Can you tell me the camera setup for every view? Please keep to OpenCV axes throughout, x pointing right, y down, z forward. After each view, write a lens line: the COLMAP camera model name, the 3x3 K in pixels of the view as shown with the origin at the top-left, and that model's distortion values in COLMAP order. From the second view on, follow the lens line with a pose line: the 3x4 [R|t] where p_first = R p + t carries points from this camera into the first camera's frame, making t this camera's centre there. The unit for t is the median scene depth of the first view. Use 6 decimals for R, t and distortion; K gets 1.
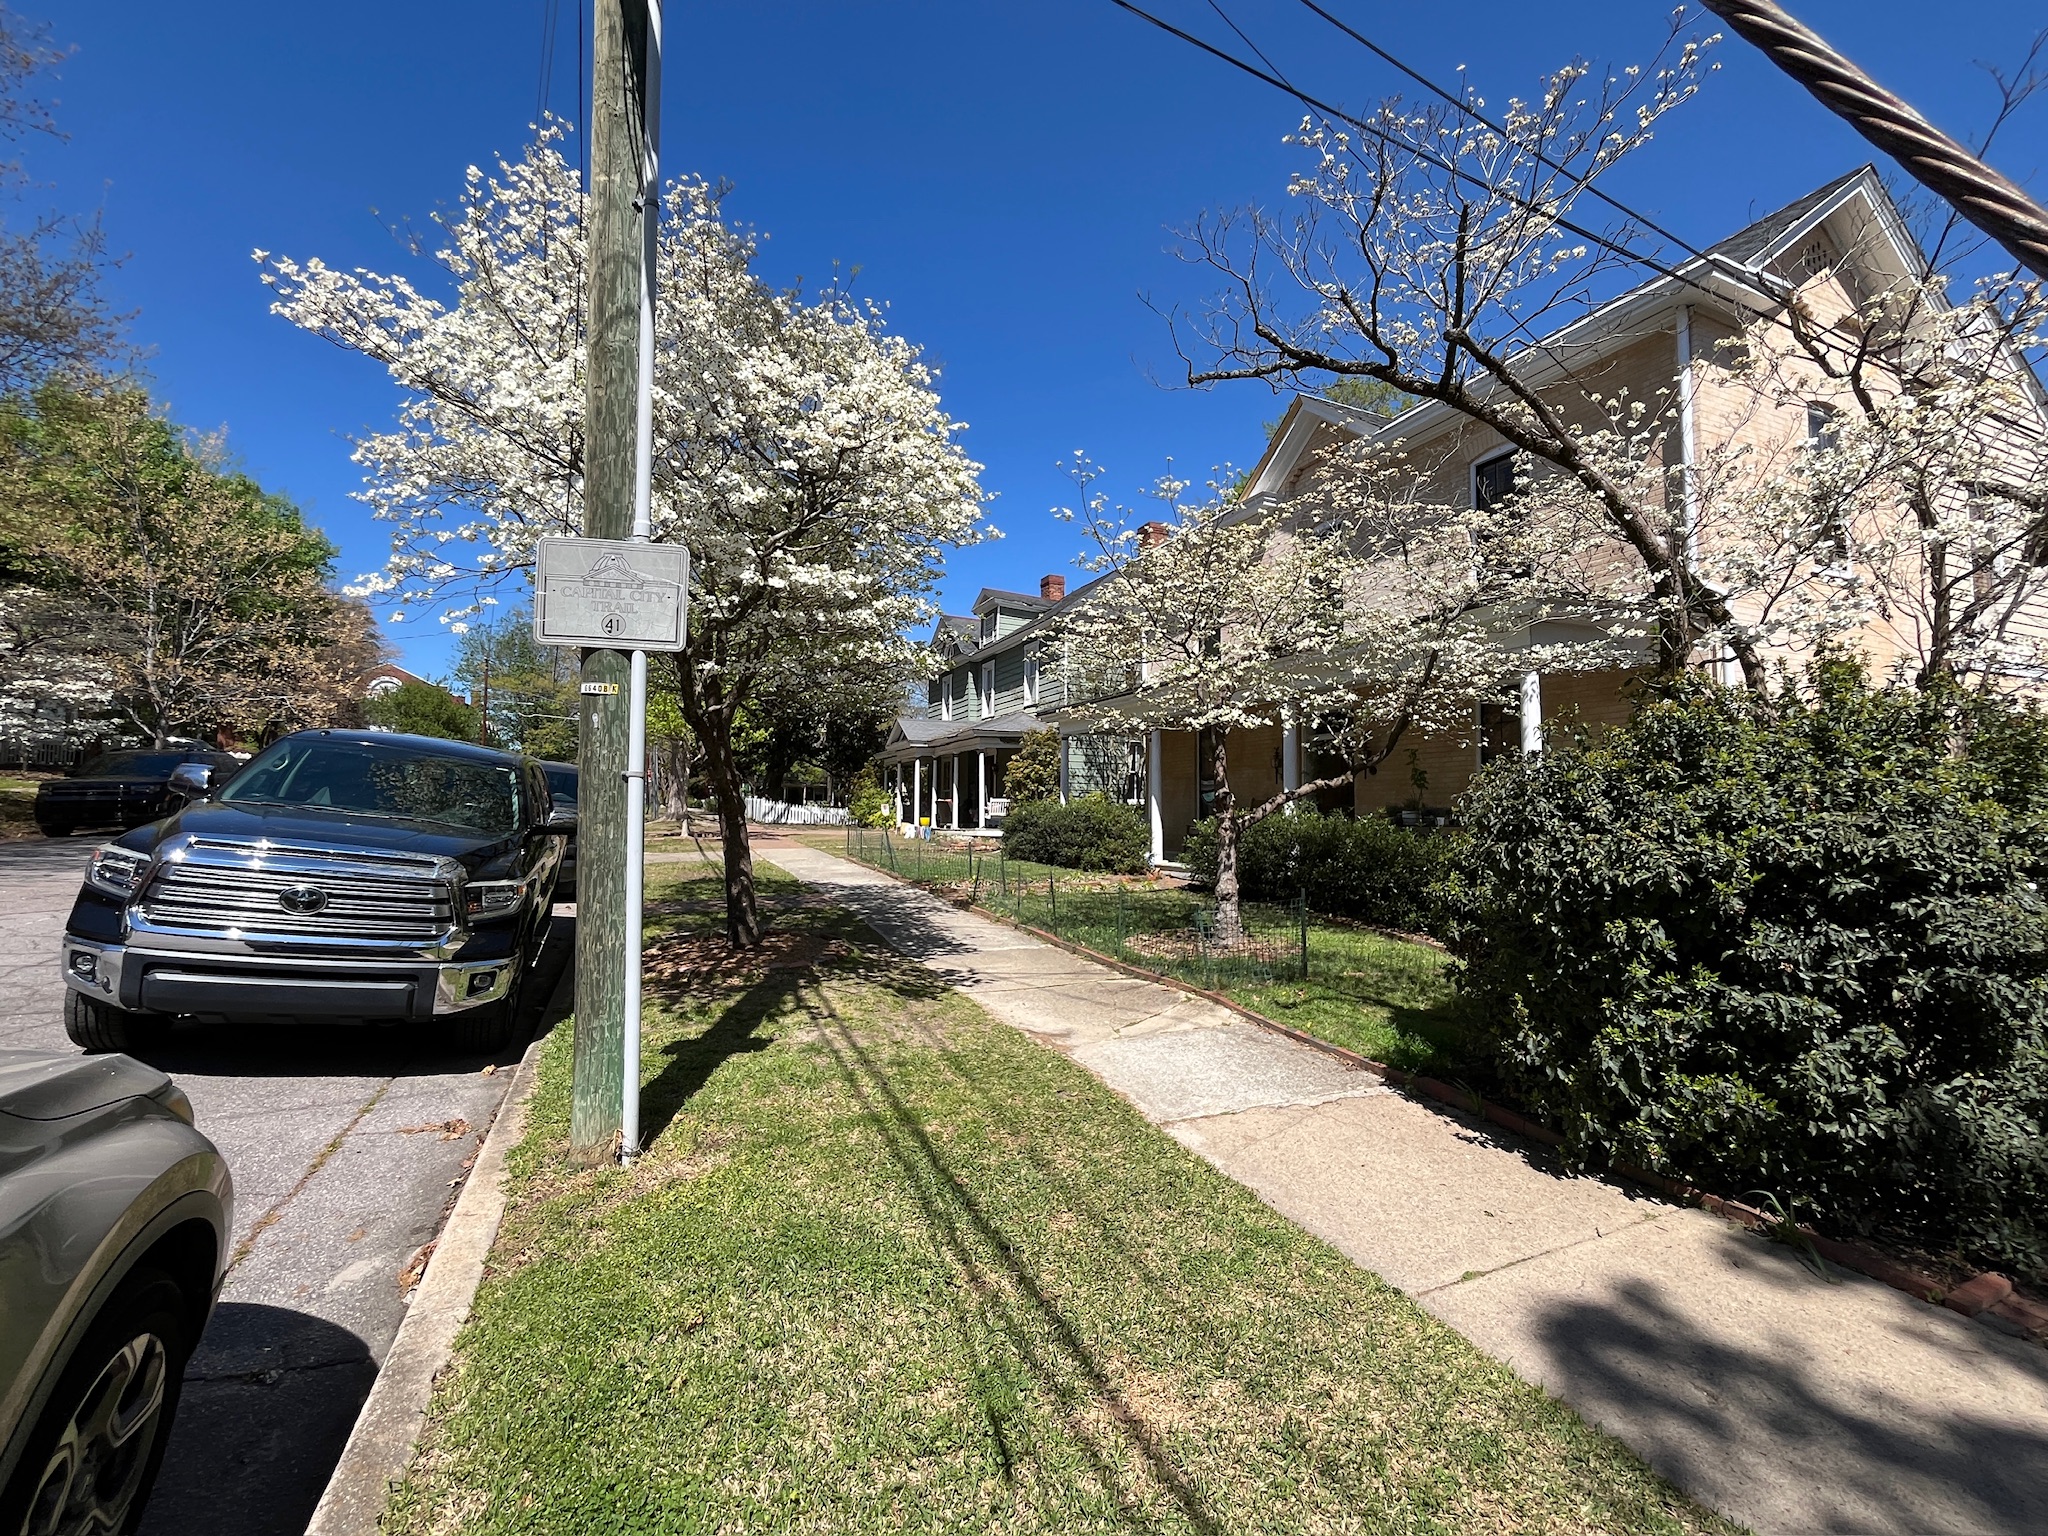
lens RADIAL K [[879.9, 0, 1024.0], [0, 879.9, 768.0], [0, 0, 1]] dist [-0.000733, -0.000312]
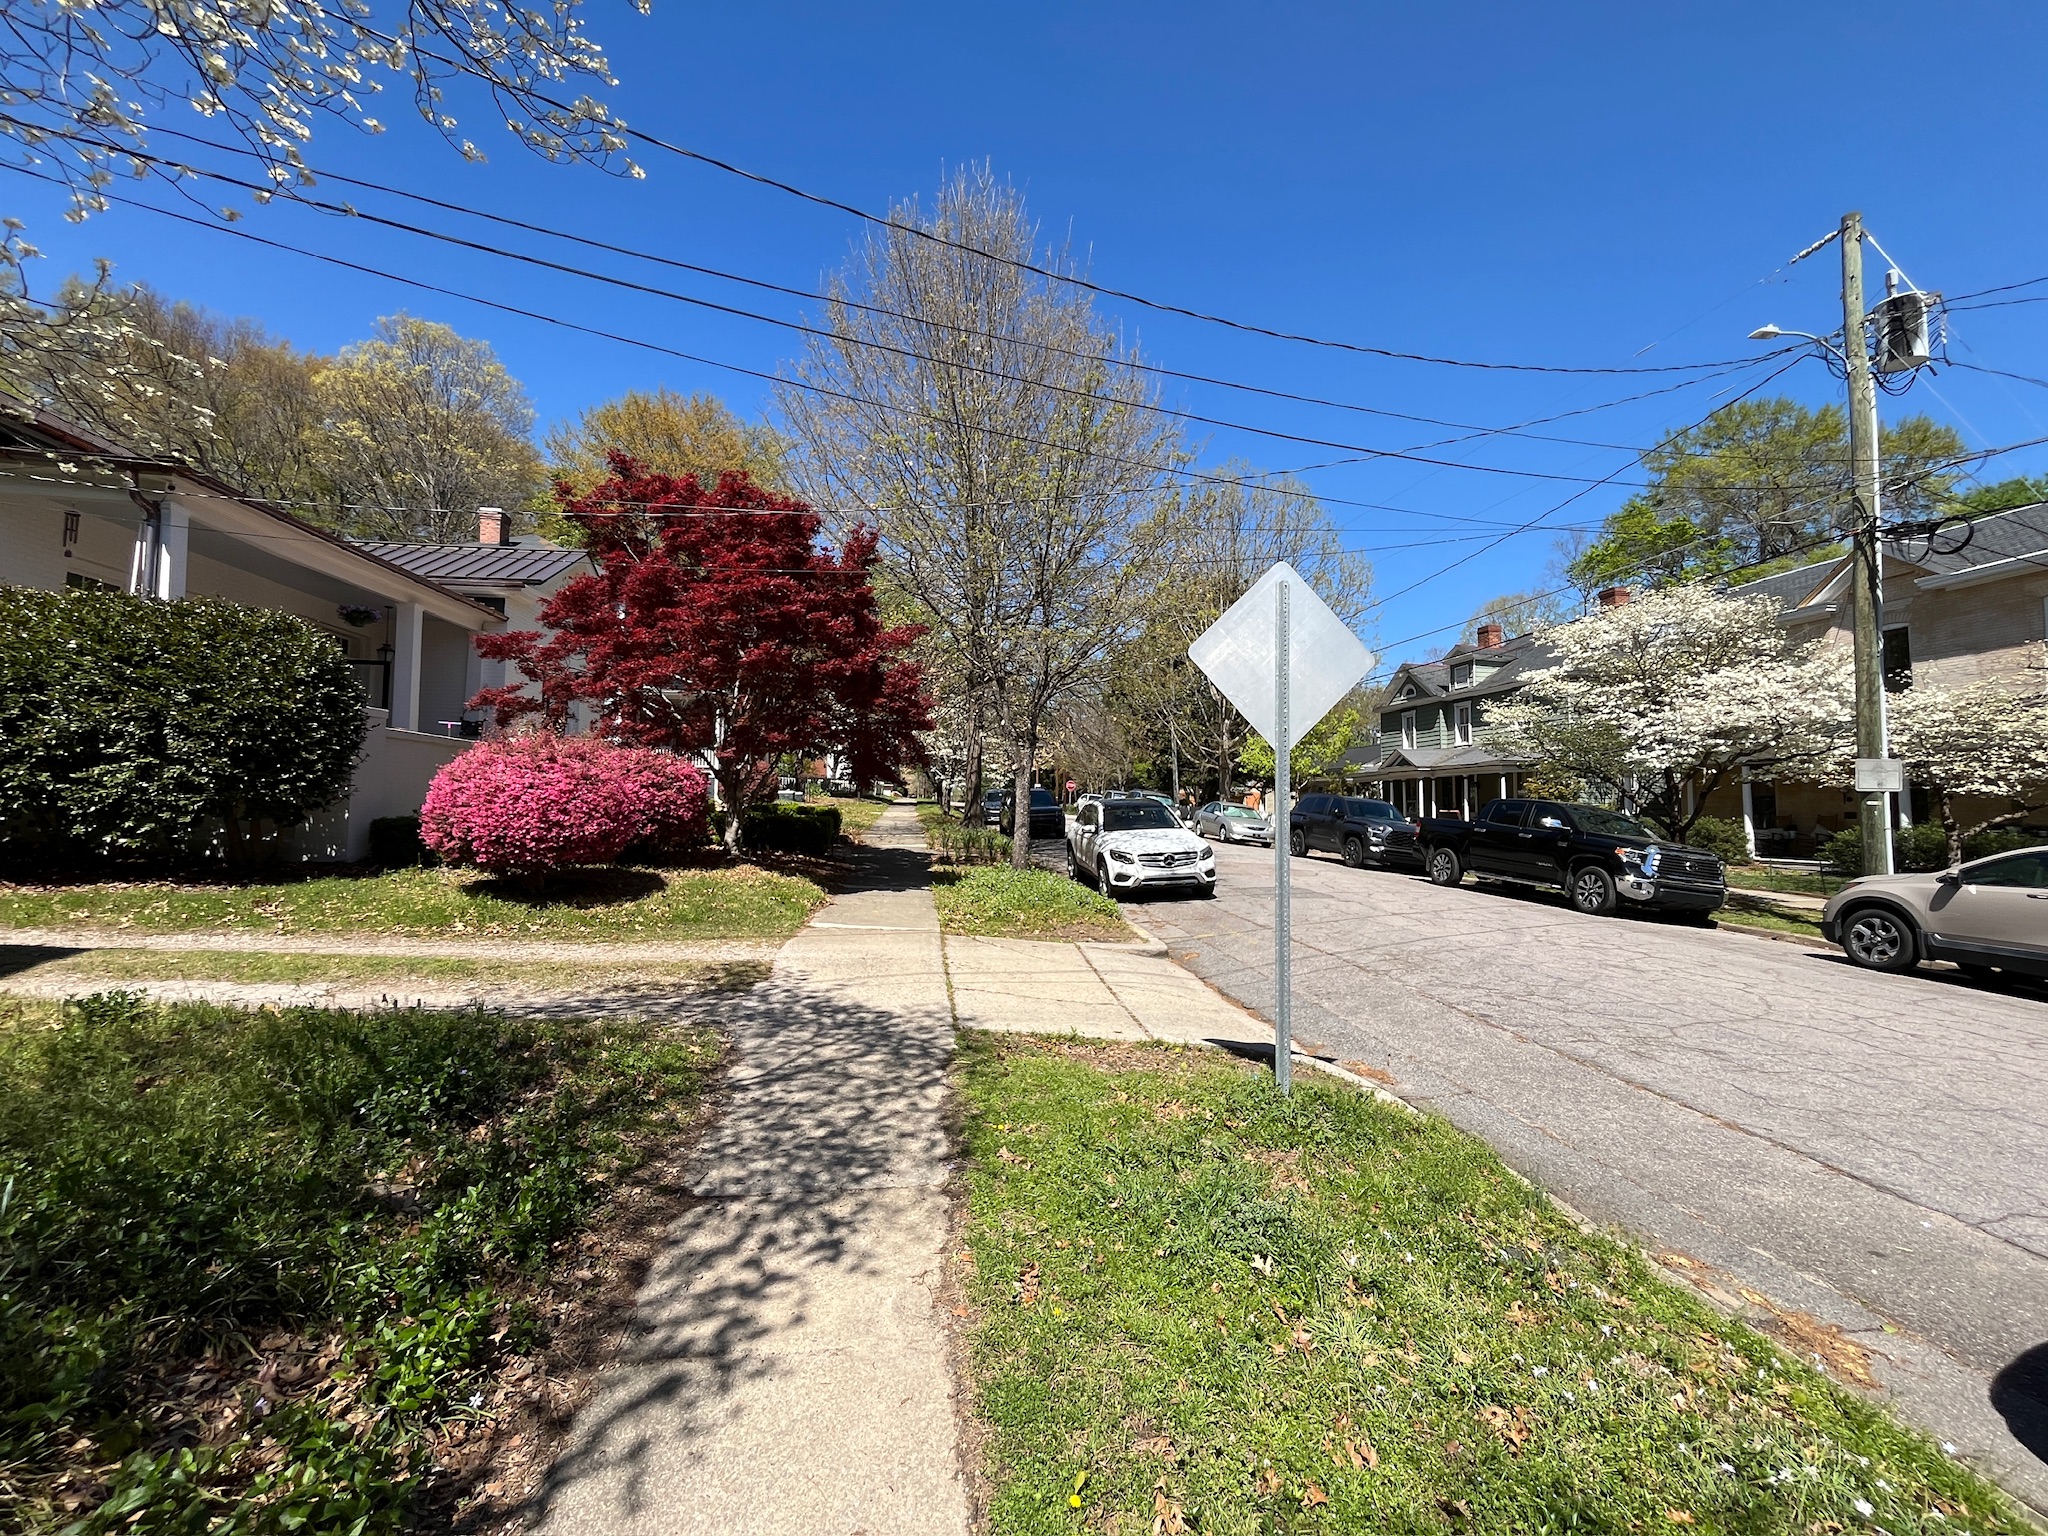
lens RADIAL K [[834.2, 0, 1024.0], [0, 834.2, 768.0], [0, 0, 1]] dist [-0.000123, -0.000099]
pose [[0.962371, -0.019441, -0.271042, -2.073865], [0.019607, 0.999806, -0.002095, -0.212850], [0.271030, -0.003299, 0.962565, -2.214610]]
